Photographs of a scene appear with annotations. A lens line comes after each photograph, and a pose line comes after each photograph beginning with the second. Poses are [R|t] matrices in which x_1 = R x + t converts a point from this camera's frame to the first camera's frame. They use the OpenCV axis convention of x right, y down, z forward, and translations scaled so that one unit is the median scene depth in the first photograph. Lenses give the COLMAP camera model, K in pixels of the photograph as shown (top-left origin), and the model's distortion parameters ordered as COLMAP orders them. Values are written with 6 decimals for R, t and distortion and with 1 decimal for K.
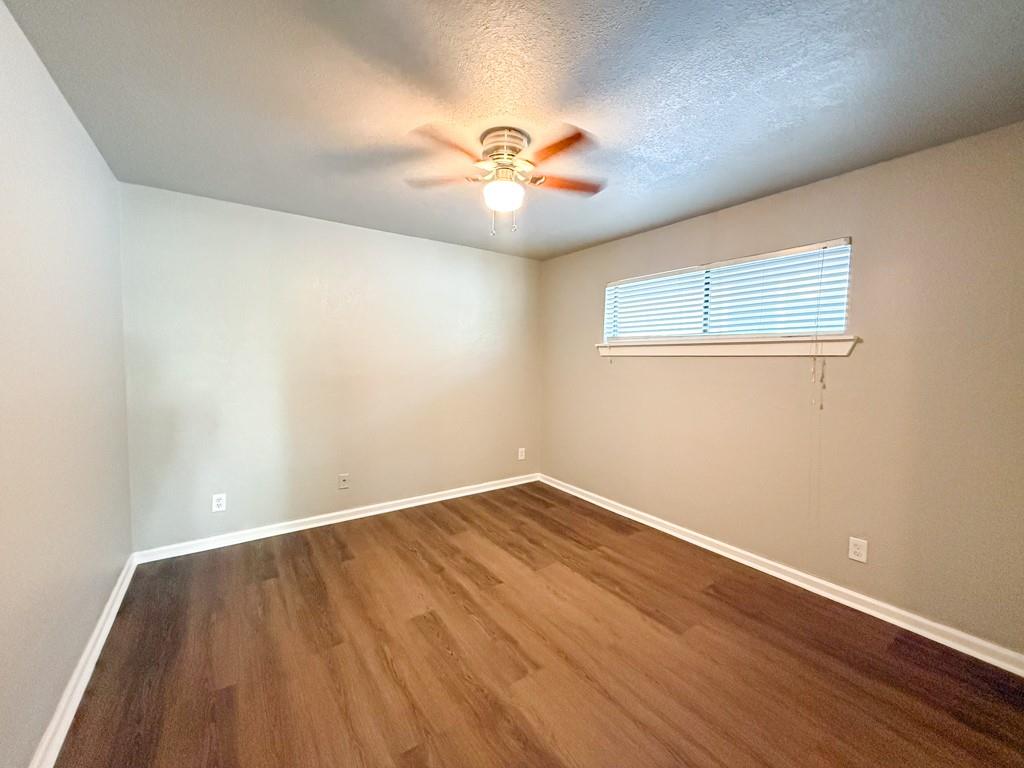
lens RADIAL K [[406.1, 0, 509.6], [0, 406.1, 382.3], [0, 0, 1]] dist [-0.000170, 0.000174]
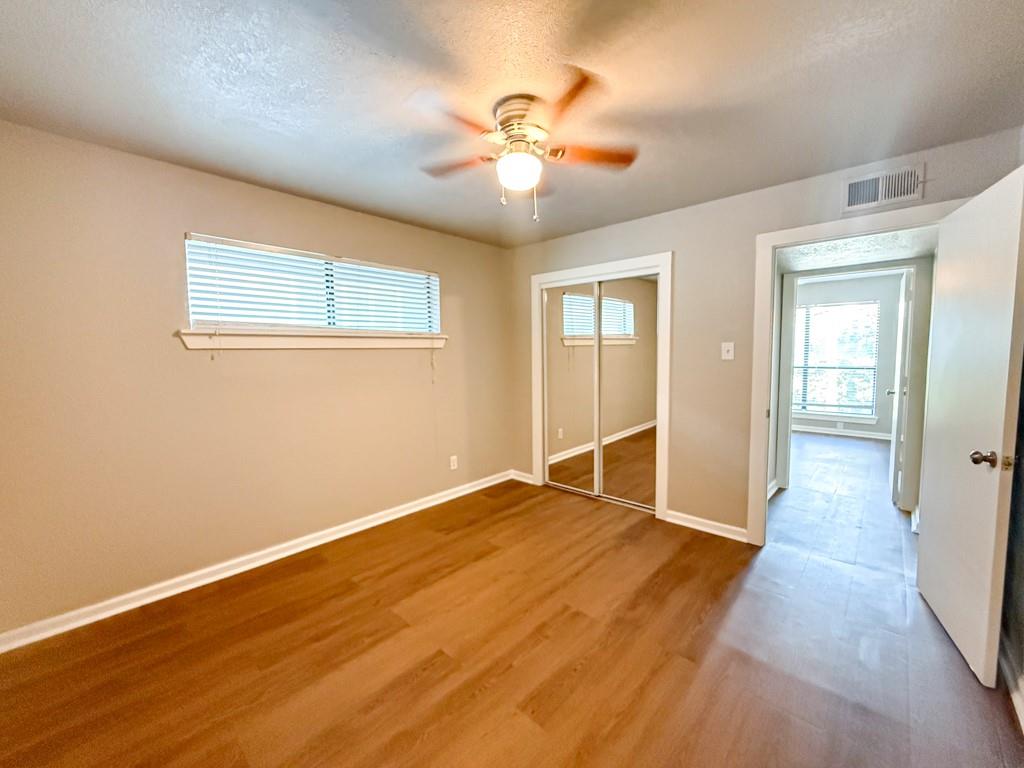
lens RADIAL K [[409.2, 0, 510.4], [0, 409.2, 384.0], [0, 0, 1]] dist [-0.001426, -0.000201]
pose [[-0.213512, -0.086417, 0.973111, -0.737130], [0.064641, 0.992648, 0.102335, -0.066417], [-0.974800, 0.084752, -0.206356, 0.981592]]
